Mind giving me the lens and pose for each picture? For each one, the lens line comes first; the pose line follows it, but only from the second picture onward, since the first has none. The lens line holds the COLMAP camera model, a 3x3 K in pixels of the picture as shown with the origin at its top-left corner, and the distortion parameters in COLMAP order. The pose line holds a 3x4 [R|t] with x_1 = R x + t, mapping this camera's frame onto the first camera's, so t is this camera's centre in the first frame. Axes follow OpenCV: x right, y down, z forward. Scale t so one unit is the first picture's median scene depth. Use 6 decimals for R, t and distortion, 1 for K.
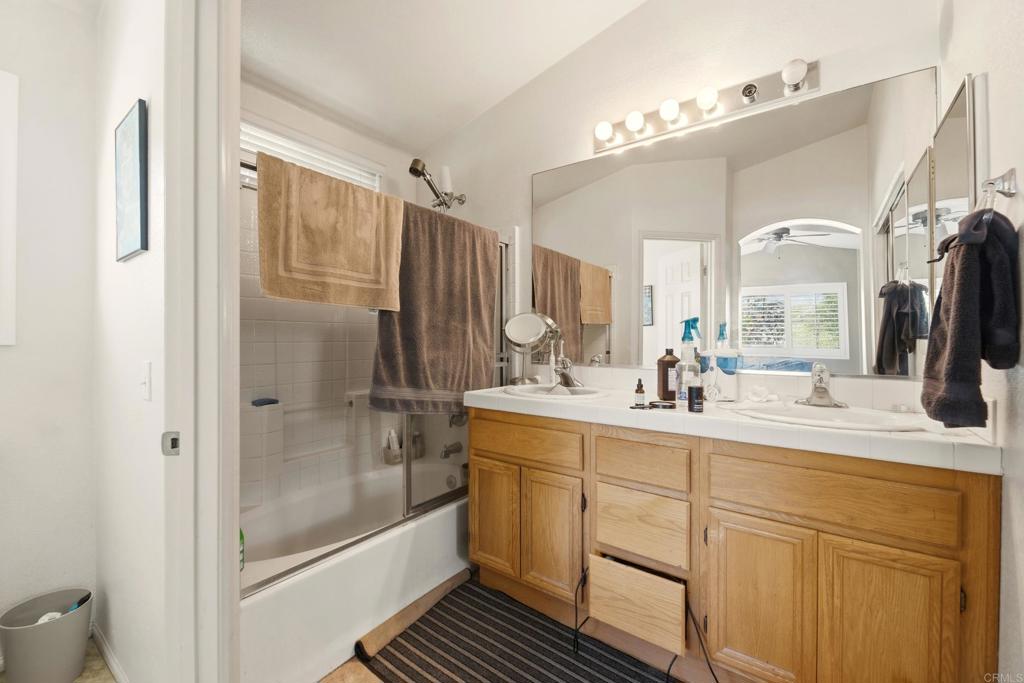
lens RADIAL K [[418.8, 0, 513.3], [0, 418.8, 338.5], [0, 0, 1]] dist [0.007607, -0.005893]
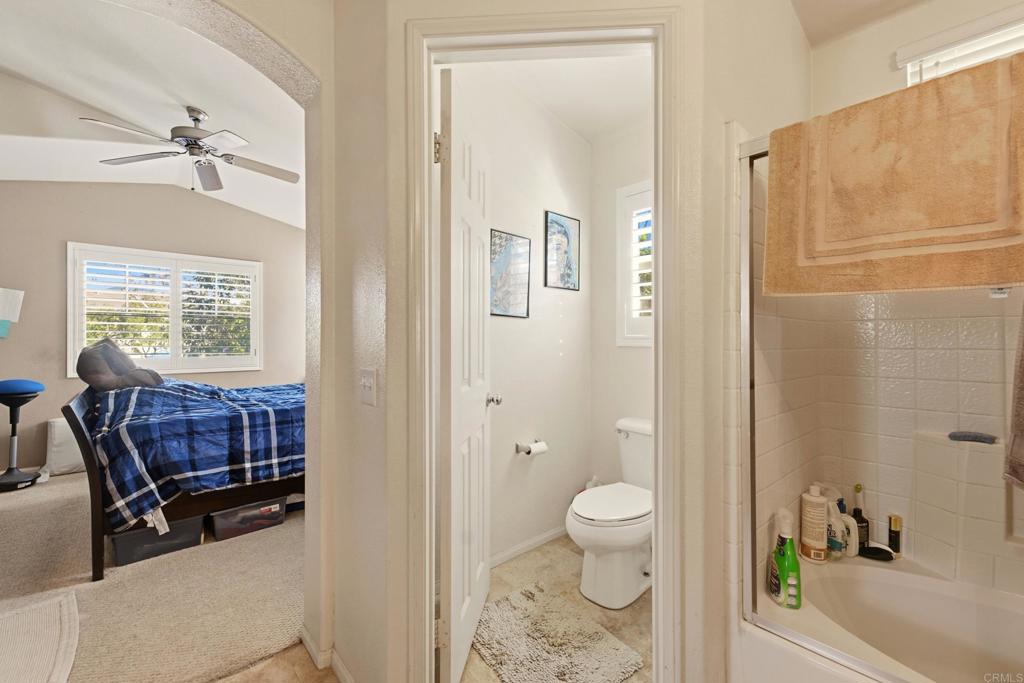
lens RADIAL K [[418.8, 0, 509.2], [0, 418.8, 344.2], [0, 0, 1]] dist [0.007607, -0.005893]
pose [[-0.219447, 0.002052, -0.975622, 0.336554], [-0.002602, 0.999993, 0.002689, -0.000763], [0.975621, 0.003129, -0.219440, 0.593591]]
